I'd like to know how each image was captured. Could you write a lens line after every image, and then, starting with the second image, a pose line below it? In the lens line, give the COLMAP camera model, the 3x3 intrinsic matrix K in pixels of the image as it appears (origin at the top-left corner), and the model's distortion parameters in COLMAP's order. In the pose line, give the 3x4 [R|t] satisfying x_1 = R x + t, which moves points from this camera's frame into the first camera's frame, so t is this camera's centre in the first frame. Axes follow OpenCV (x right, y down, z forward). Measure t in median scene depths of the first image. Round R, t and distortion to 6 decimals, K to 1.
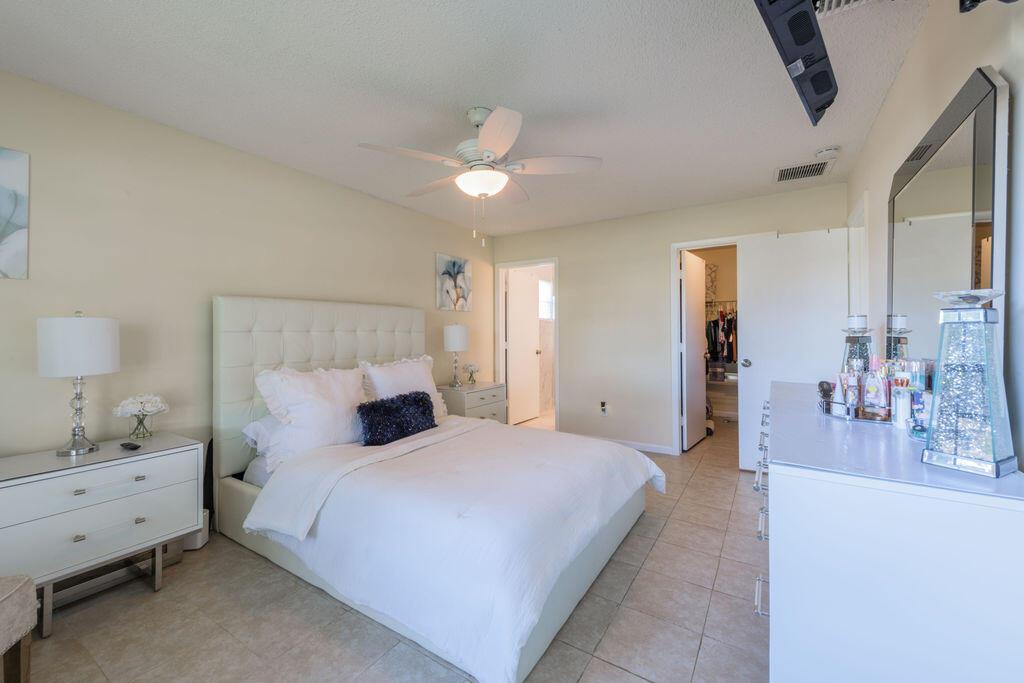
lens RADIAL K [[417.1, 0, 525.9], [0, 417.1, 332.7], [0, 0, 1]] dist [0.010540, -0.002860]
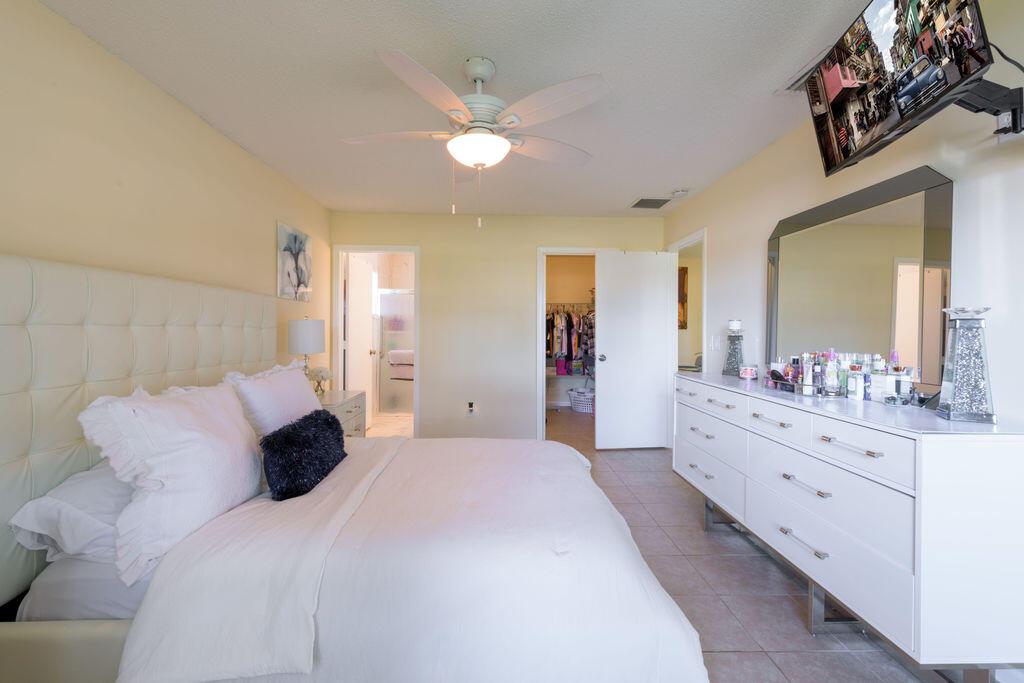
lens RADIAL K [[417.1, 0, 521.0], [0, 417.1, 331.2], [0, 0, 1]] dist [0.010540, -0.002860]
pose [[0.825465, 0.007332, 0.564406, -0.264210], [-0.008829, 0.999961, -0.000077, 0.000472], [-0.564384, -0.004919, 0.825497, 0.139469]]
